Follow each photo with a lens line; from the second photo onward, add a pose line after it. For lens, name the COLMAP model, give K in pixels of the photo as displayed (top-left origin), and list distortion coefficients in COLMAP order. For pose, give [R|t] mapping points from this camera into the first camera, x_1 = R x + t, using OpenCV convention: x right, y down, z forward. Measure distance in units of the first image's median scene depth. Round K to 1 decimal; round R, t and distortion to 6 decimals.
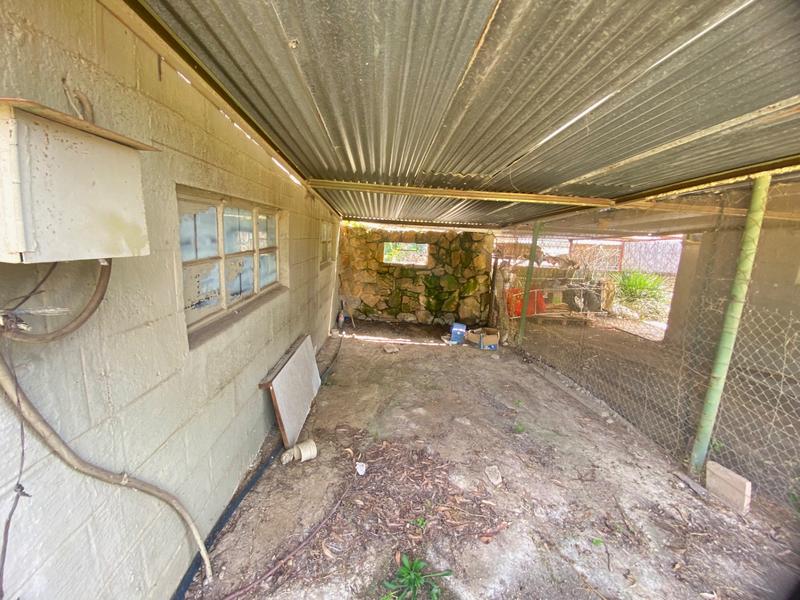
lens RADIAL K [[325.0, 0, 390.9], [0, 325.0, 301.0], [0, 0, 1]] dist [0.024236, -0.021897]
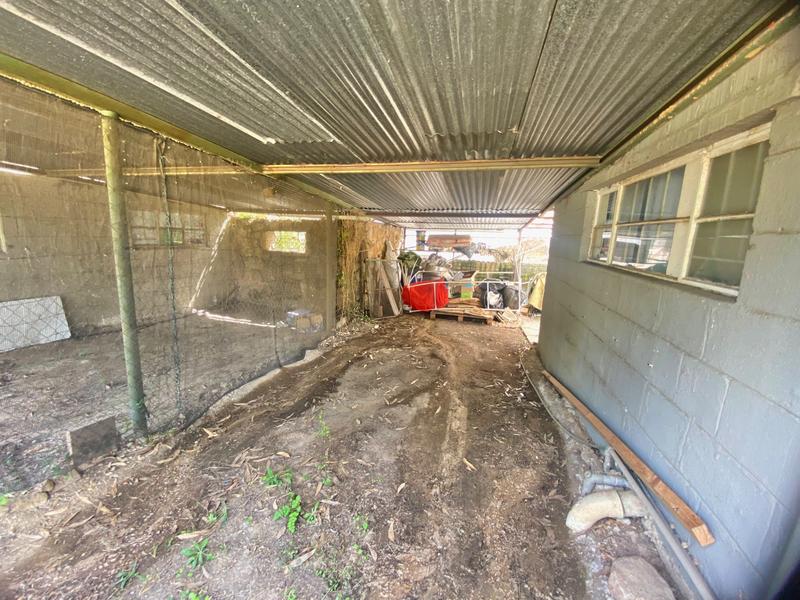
lens RADIAL K [[326.2, 0, 395.7], [0, 326.2, 297.9], [0, 0, 1]] dist [0.021461, -0.017368]
pose [[0.960798, 0.037268, -0.274732, 0.678204], [-0.045239, 0.998718, -0.022733, 0.041717], [0.273533, 0.034270, 0.961252, 0.095475]]
